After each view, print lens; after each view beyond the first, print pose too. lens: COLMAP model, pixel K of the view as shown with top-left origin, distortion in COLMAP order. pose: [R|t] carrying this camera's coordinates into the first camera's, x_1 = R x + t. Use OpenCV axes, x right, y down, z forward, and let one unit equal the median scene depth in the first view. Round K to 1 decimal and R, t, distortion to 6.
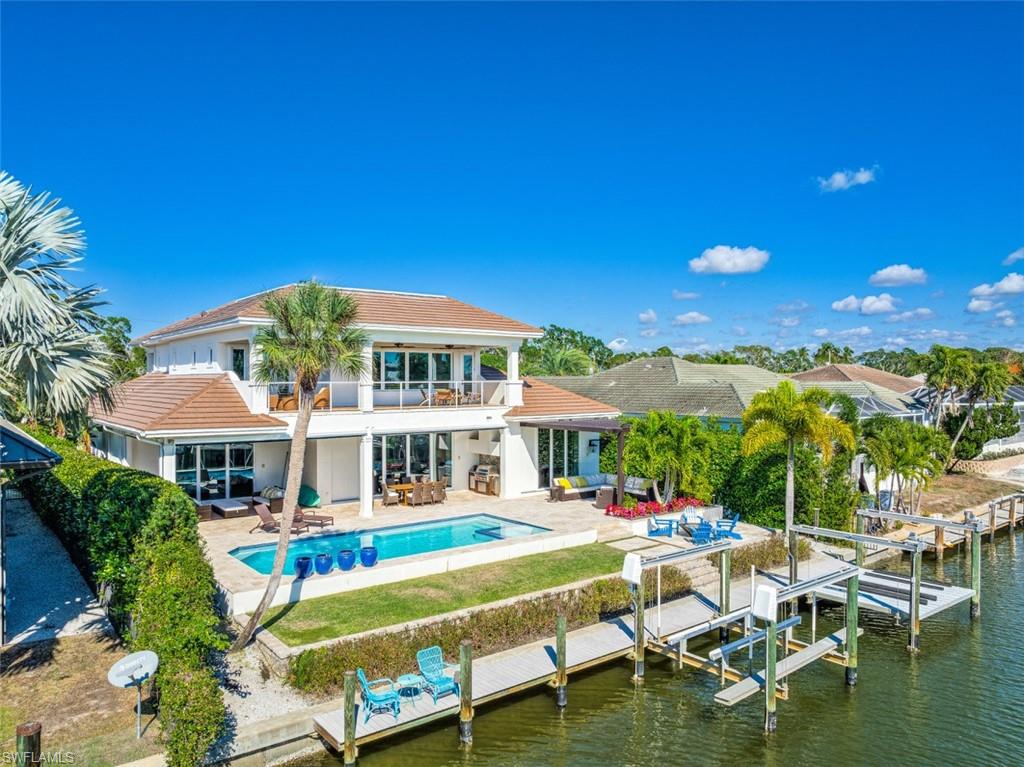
lens RADIAL K [[708.5, 0, 512.0], [0, 708.5, 384.2], [0, 0, 1]] dist [-0.003624, 0.000025]
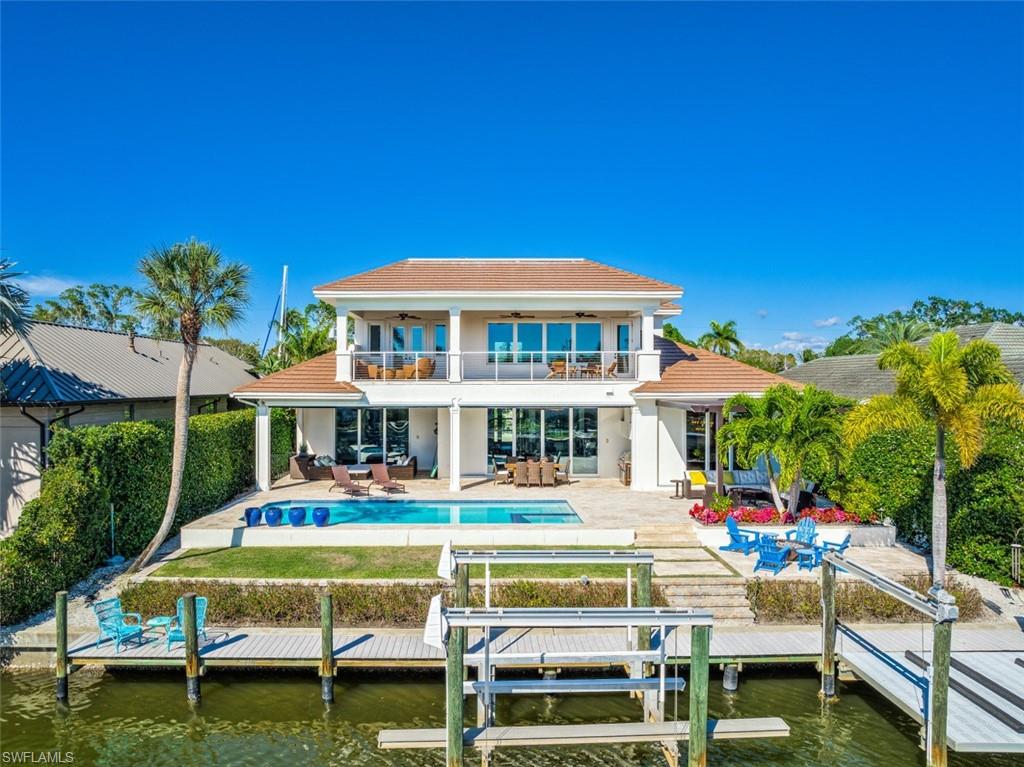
lens RADIAL K [[708.5, 0, 509.5], [0, 708.5, 383.2], [0, 0, 1]] dist [-0.003624, 0.000025]
pose [[0.794941, 0.016072, -0.606474, 0.448128], [-0.002458, 0.999726, 0.023272, 0.015128], [0.606682, -0.017009, 0.794763, 0.237648]]
